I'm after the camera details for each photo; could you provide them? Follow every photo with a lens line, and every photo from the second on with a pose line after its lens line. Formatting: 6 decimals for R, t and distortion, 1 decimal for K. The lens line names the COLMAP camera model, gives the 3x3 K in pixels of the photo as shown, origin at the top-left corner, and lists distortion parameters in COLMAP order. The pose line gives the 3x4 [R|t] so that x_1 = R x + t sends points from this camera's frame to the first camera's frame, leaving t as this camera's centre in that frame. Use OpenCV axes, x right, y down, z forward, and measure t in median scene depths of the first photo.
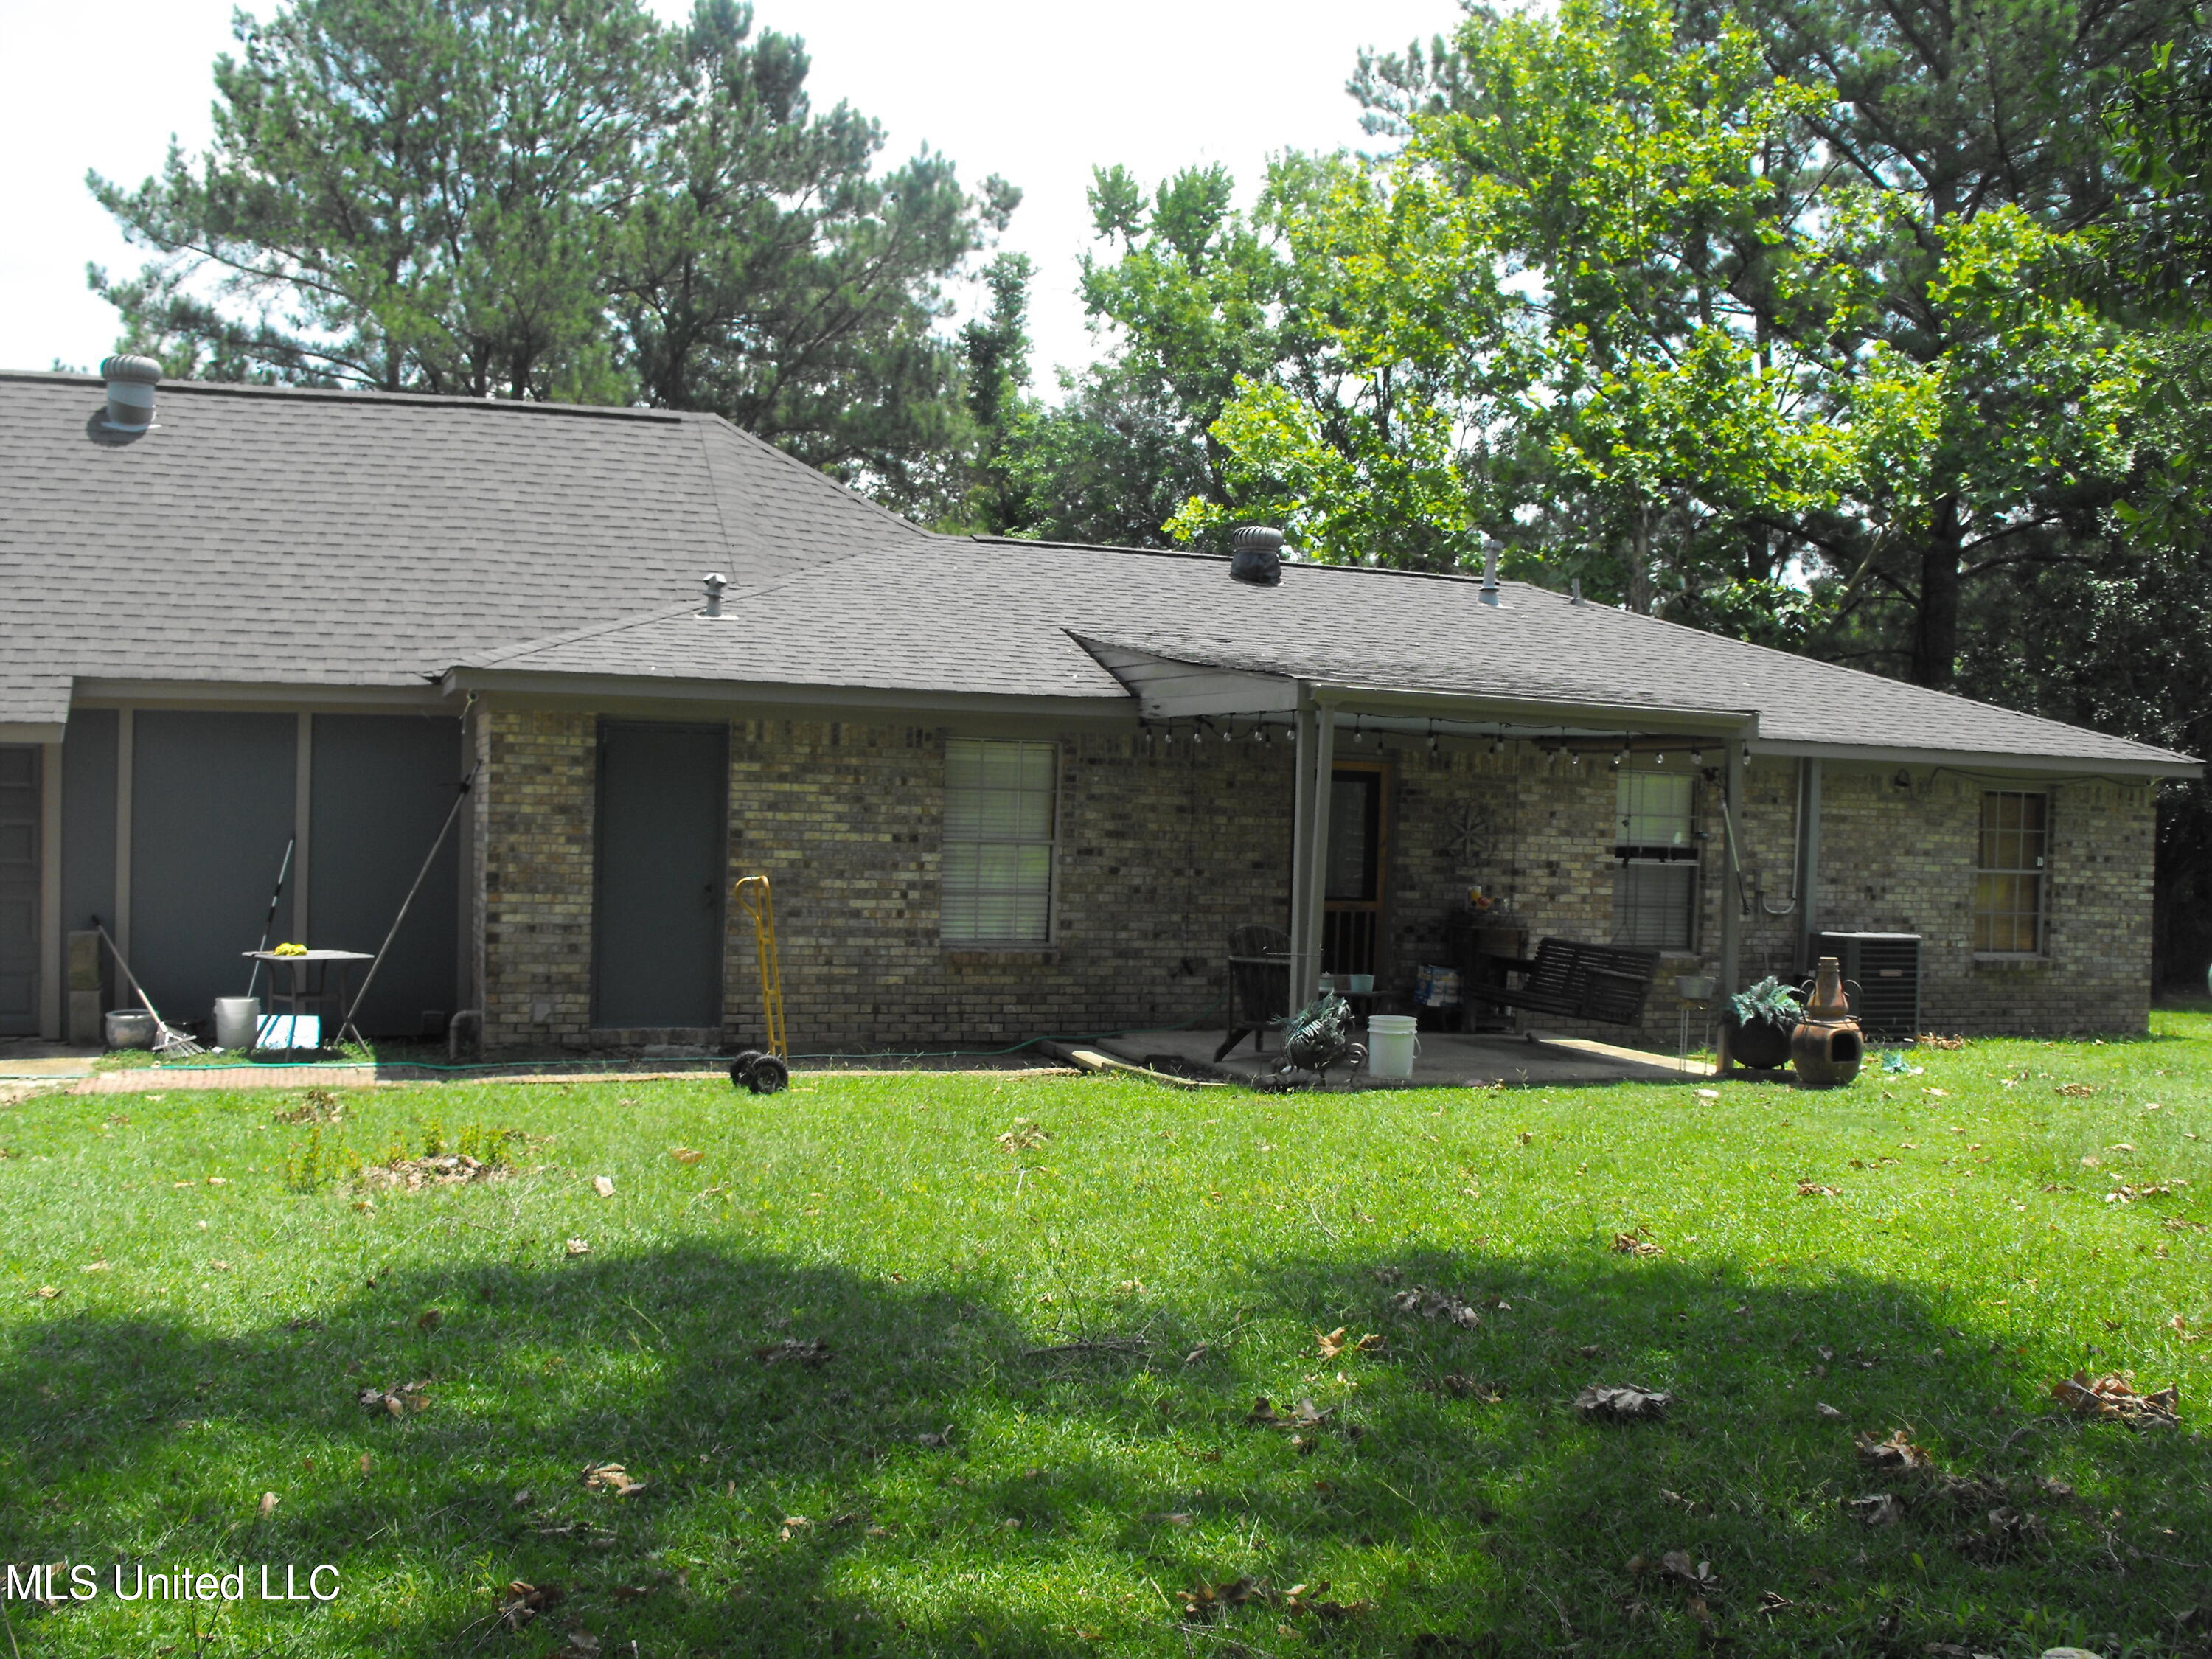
lens RADIAL K [[2155.2, 0, 1106.5], [0, 2155.2, 832.7], [0, 0, 1]] dist [-0.008889, 0.000000]
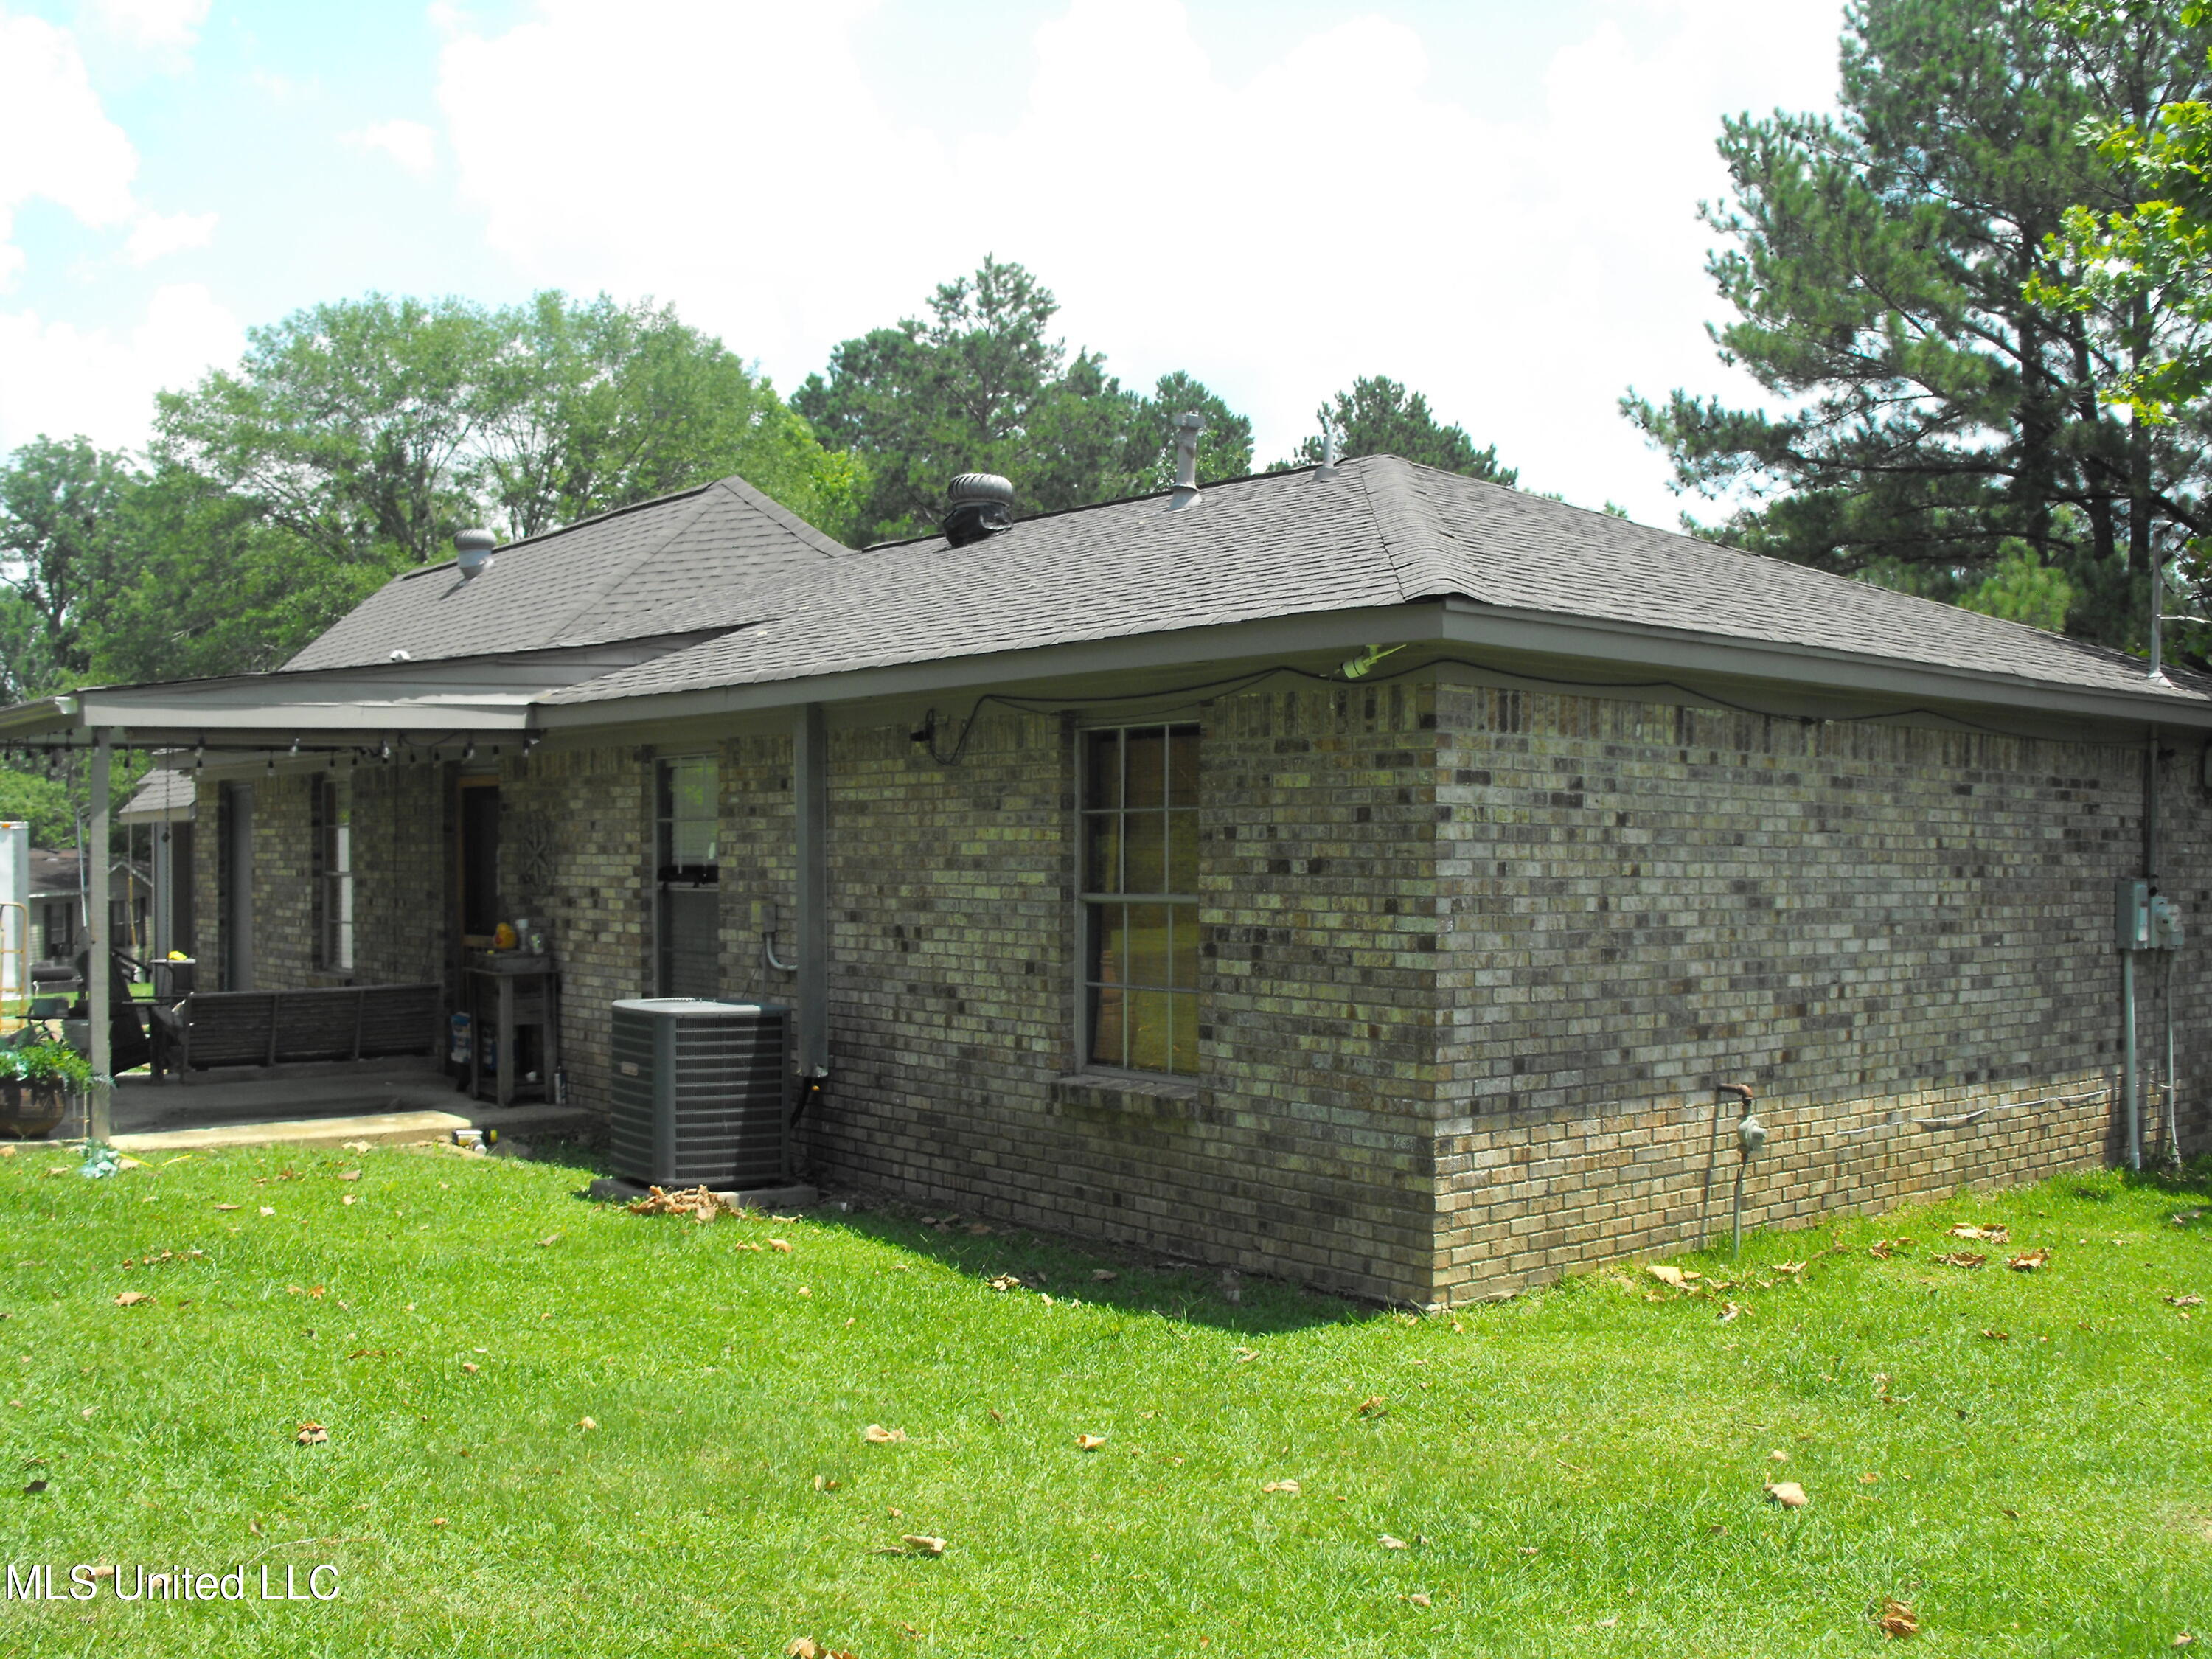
lens RADIAL K [[2155.2, 0, 1106.0], [0, 2155.2, 836.1], [0, 0, 1]] dist [-0.008889, 0.000000]
pose [[0.259583, -0.031744, -0.965199, 0.899558], [0.019893, 0.999423, -0.027520, 0.017946], [0.965516, -0.012057, 0.260065, 0.903980]]
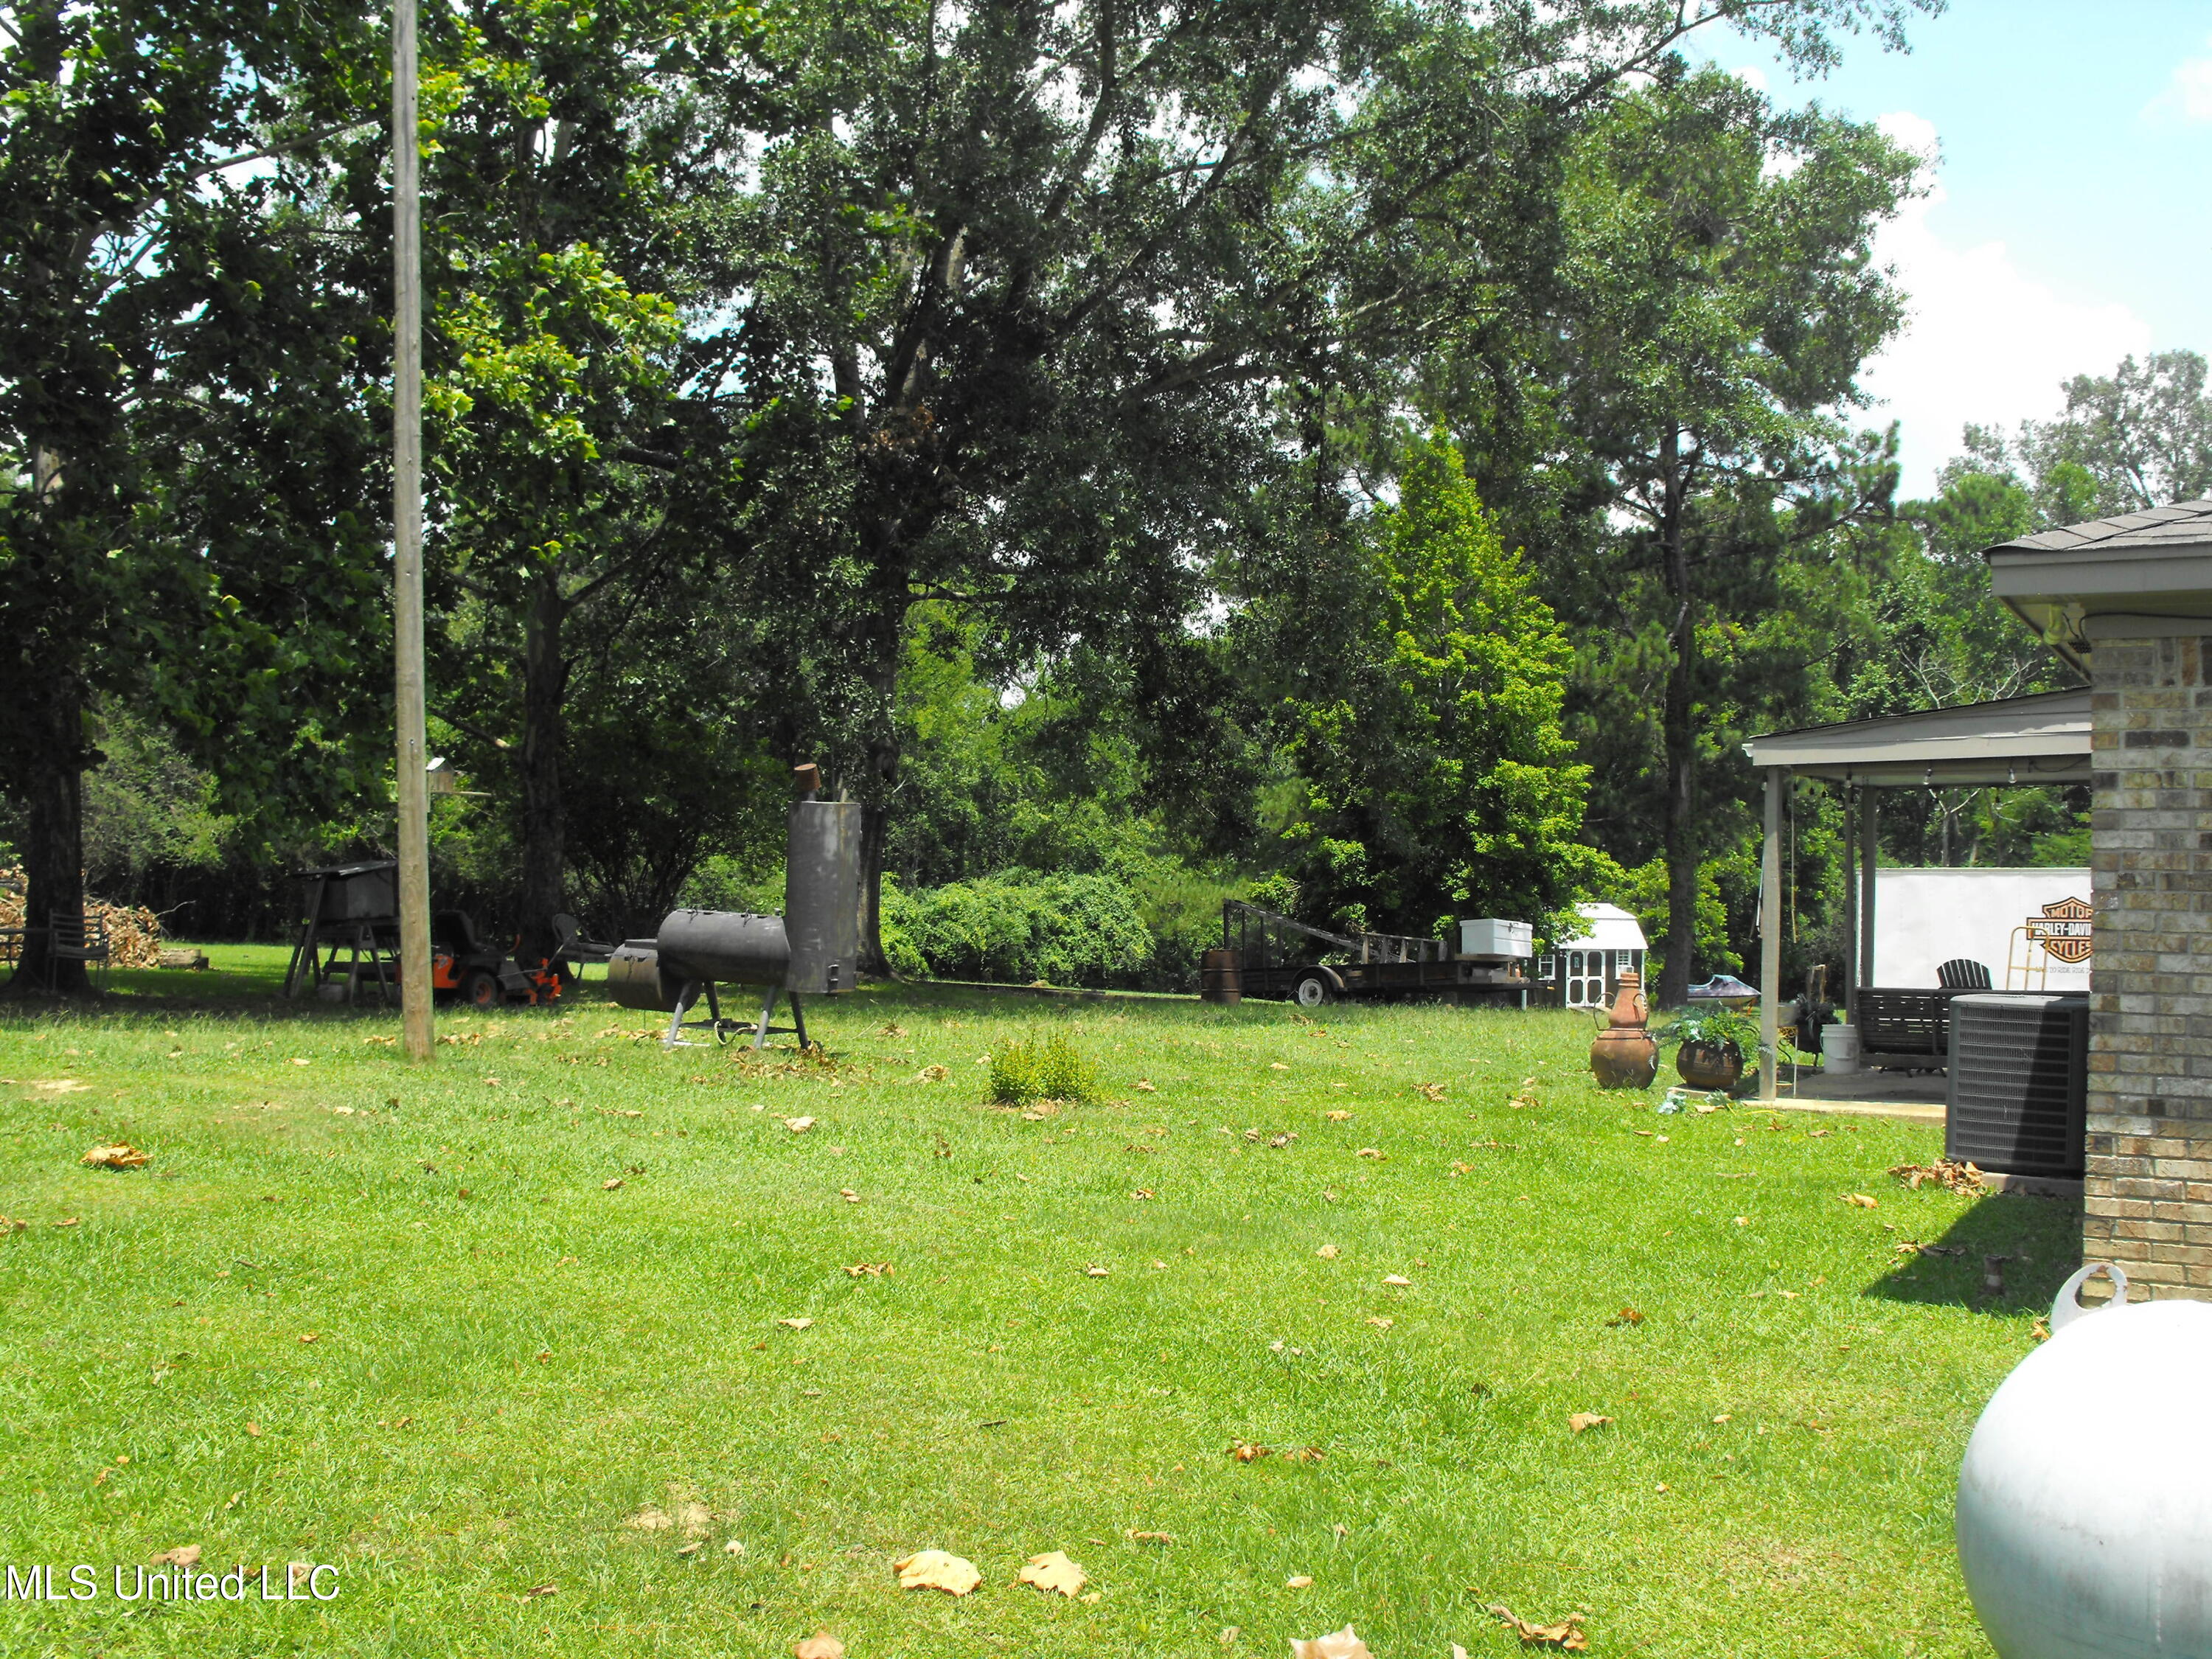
lens RADIAL K [[2155.2, 0, 1106.2], [0, 2155.2, 826.6], [0, 0, 1]] dist [-0.008889, 0.000000]
pose [[-0.779637, -0.059610, -0.623388, 0.890183], [-0.029101, 0.997833, -0.059020, 0.039189], [0.625555, -0.027873, -0.779682, 1.259399]]
